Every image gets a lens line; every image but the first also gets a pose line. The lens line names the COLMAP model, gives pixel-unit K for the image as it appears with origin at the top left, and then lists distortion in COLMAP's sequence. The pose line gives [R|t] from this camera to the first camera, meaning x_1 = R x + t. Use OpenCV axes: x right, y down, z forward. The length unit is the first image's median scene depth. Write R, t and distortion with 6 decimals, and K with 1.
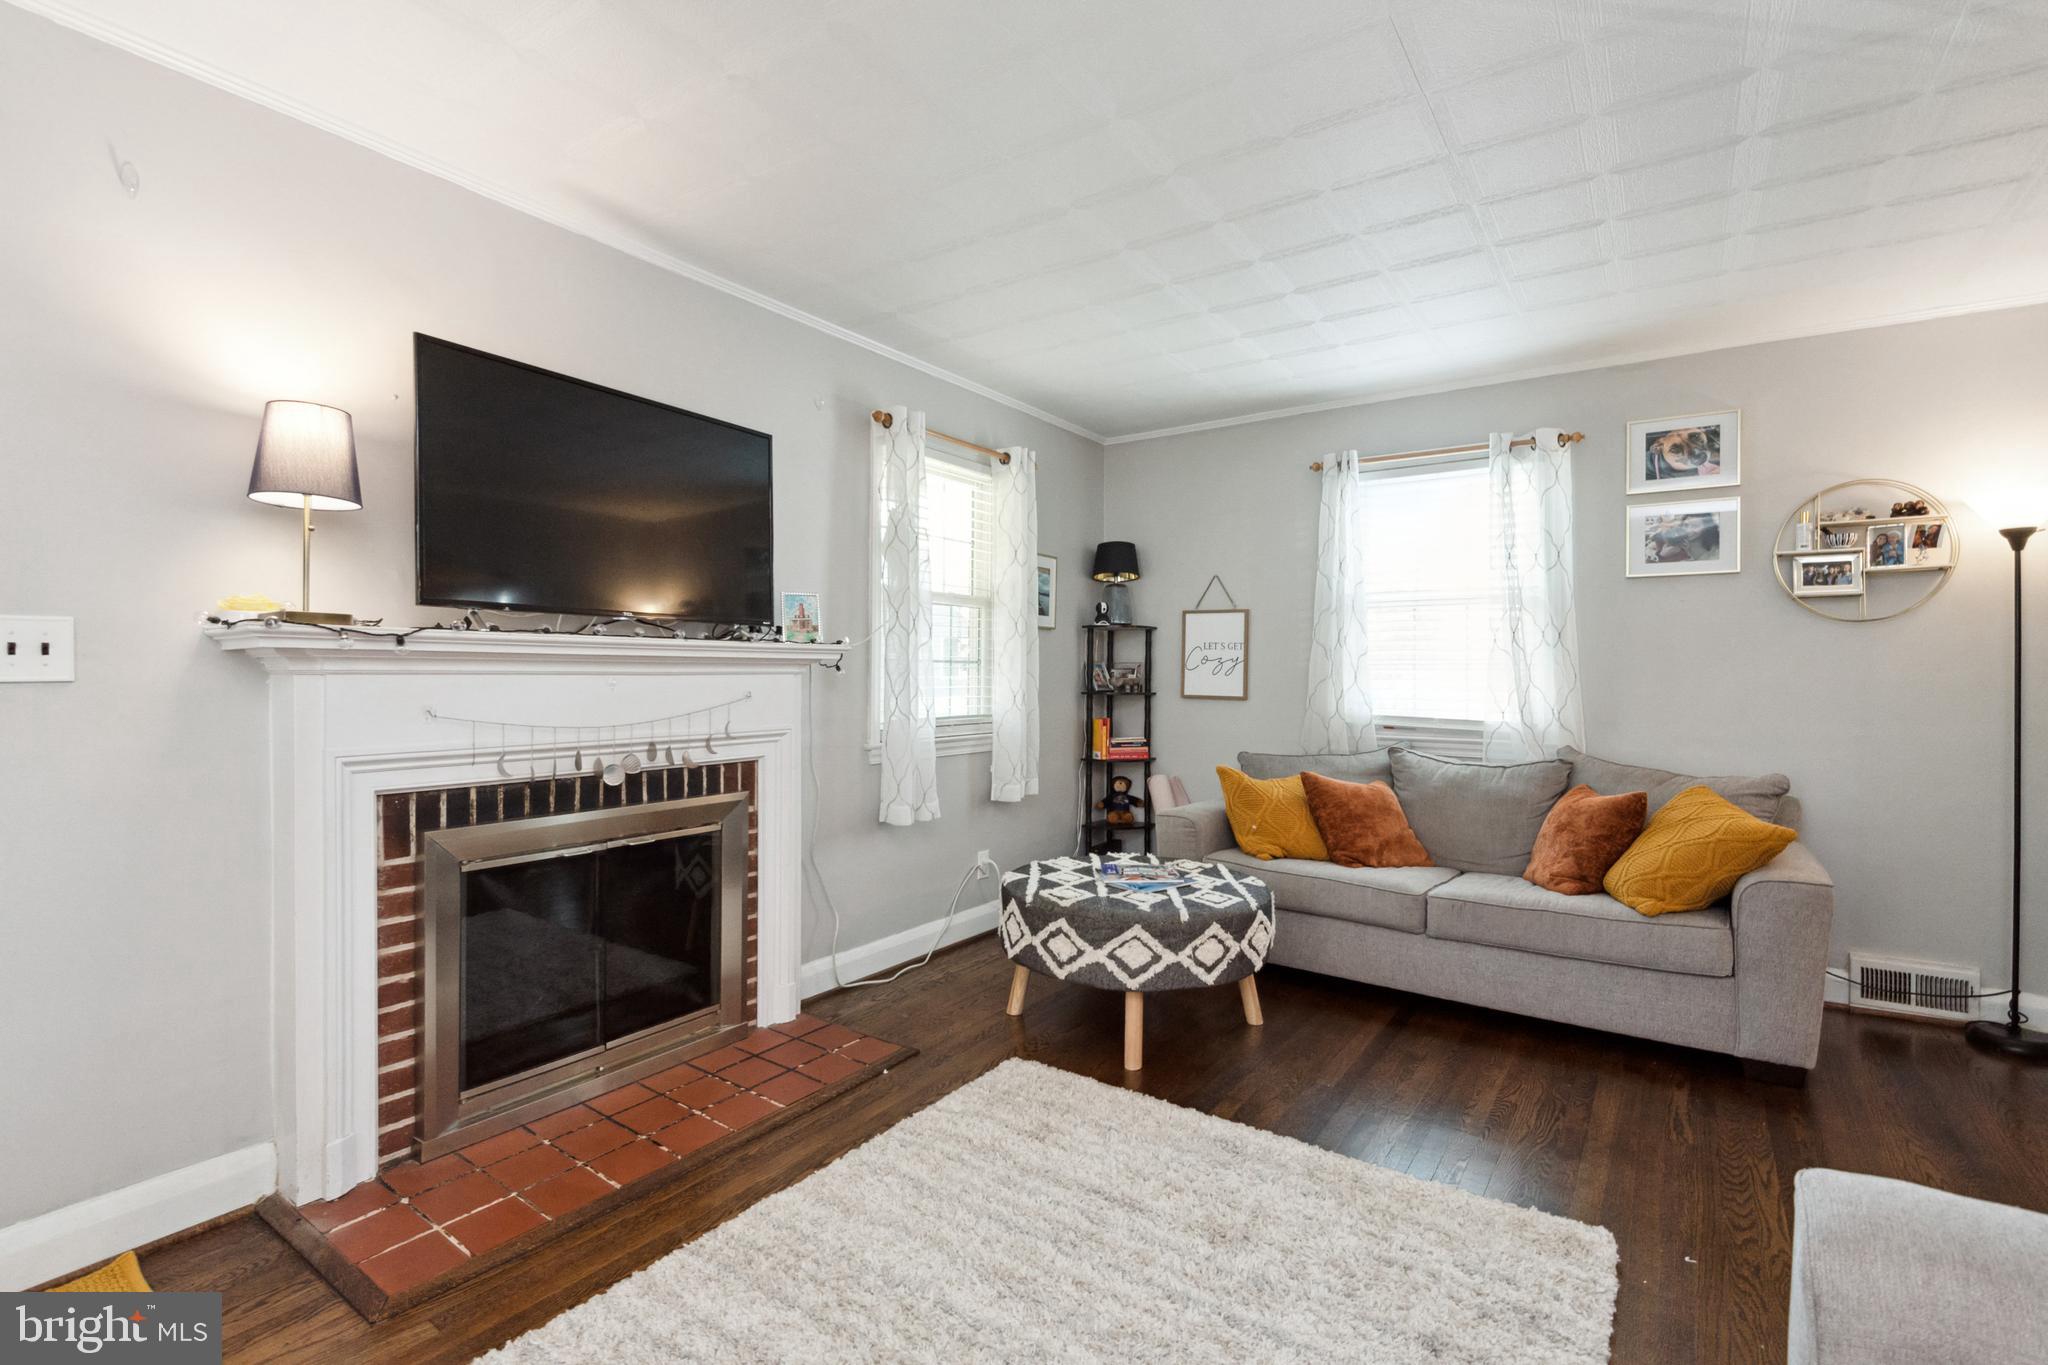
lens RADIAL K [[940.8, 0, 1020.5], [0, 940.8, 672.4], [0, 0, 1]] dist [-0.000894, -0.000156]
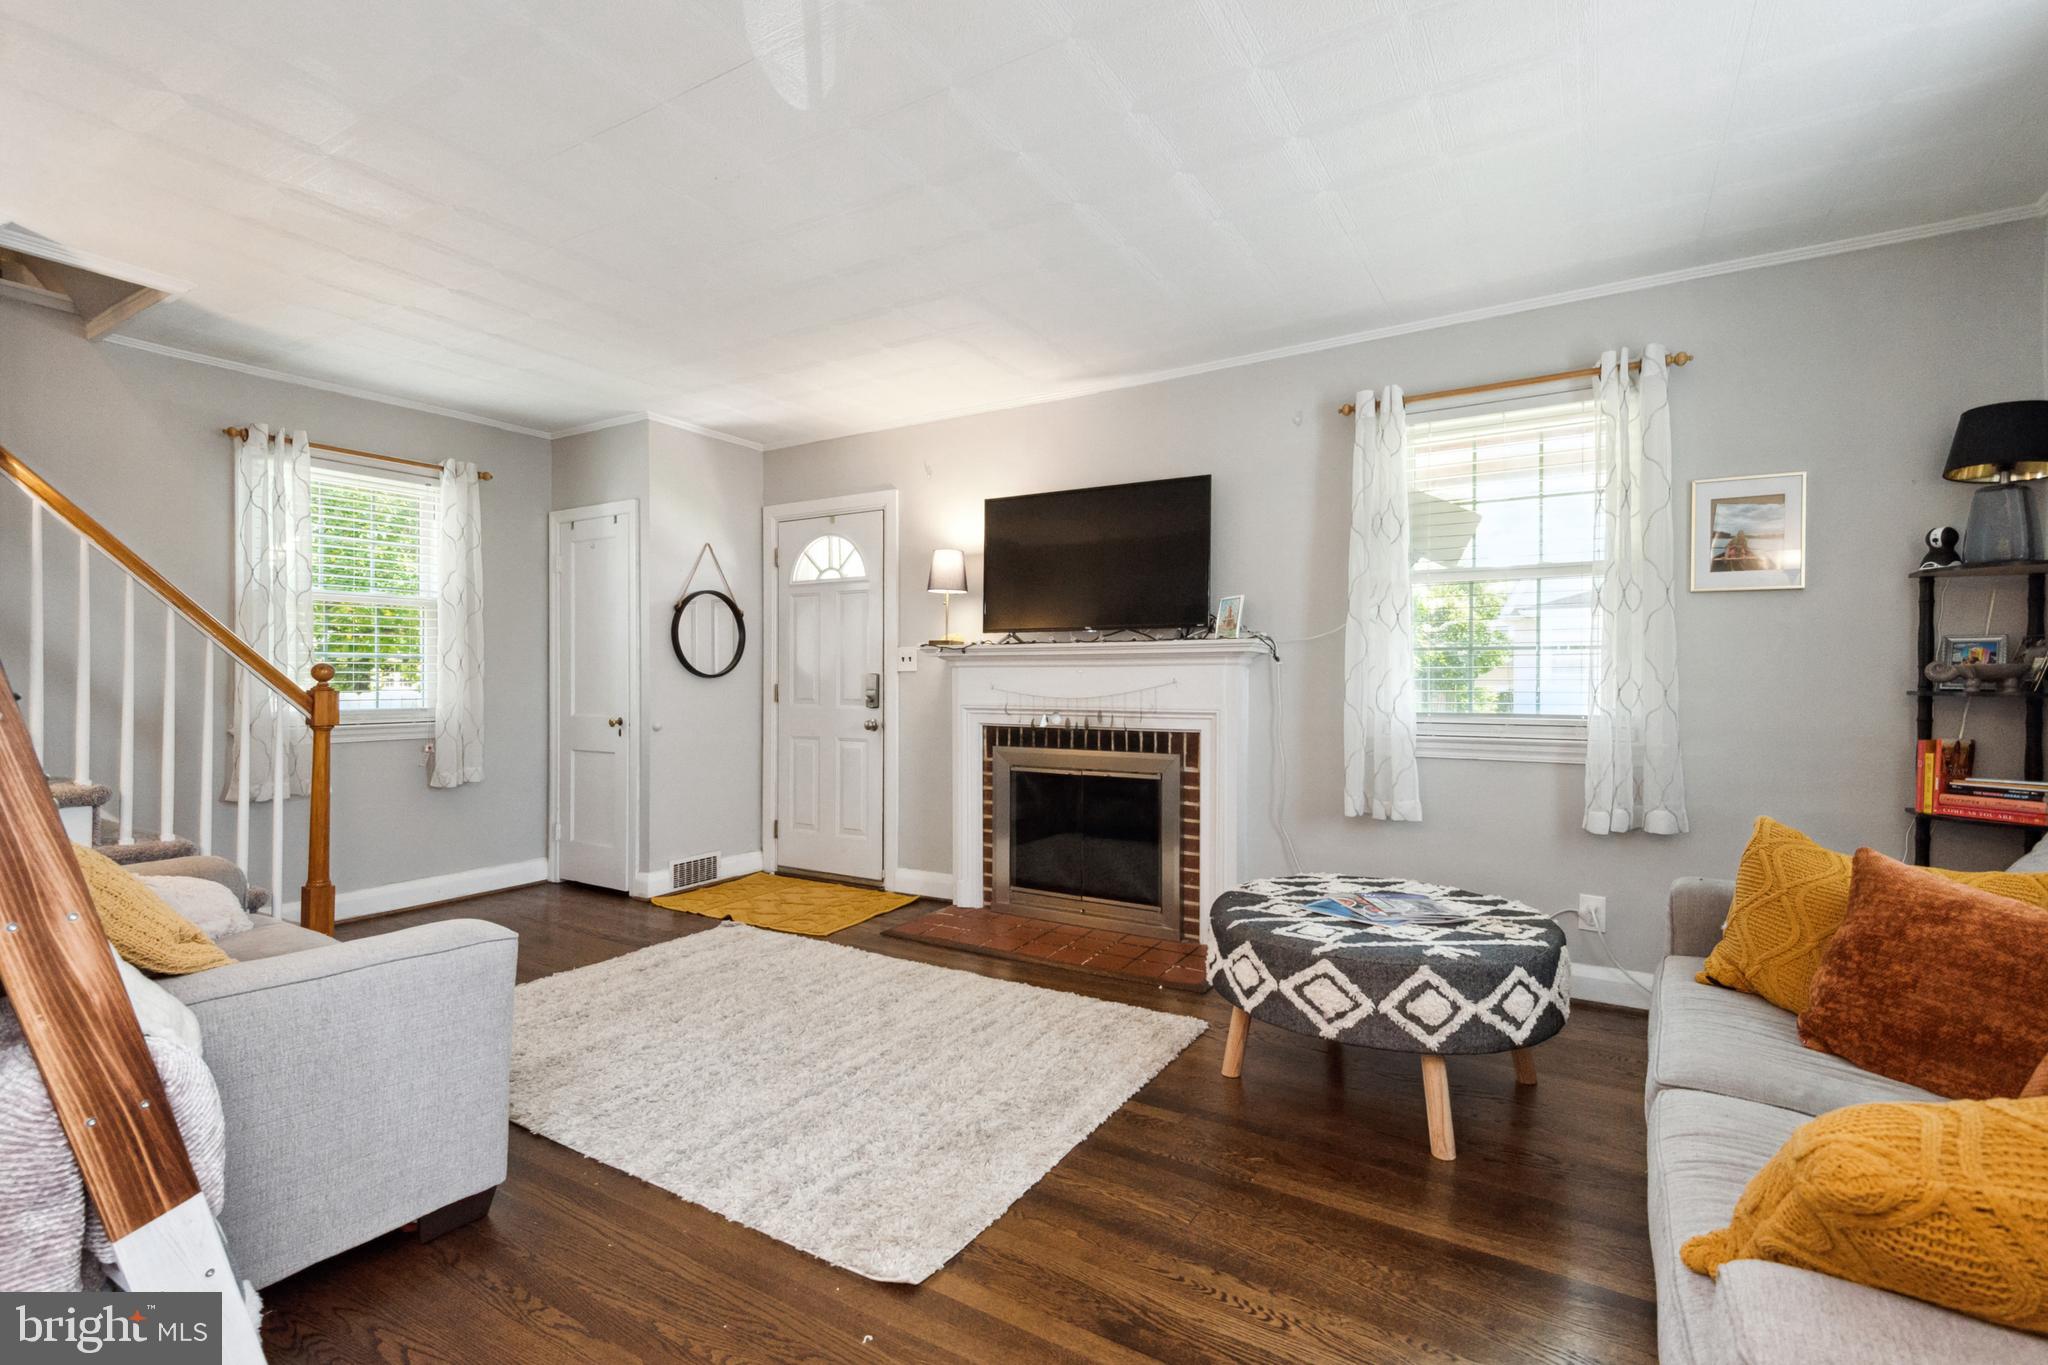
lens RADIAL K [[940.8, 0, 994.2], [0, 940.8, 666.8], [0, 0, 1]] dist [-0.002190, -0.001198]
pose [[0.033235, -0.013717, -0.999353, 1.145309], [0.002484, 0.999904, -0.013642, 0.024925], [0.999444, -0.002029, 0.033266, 0.790417]]
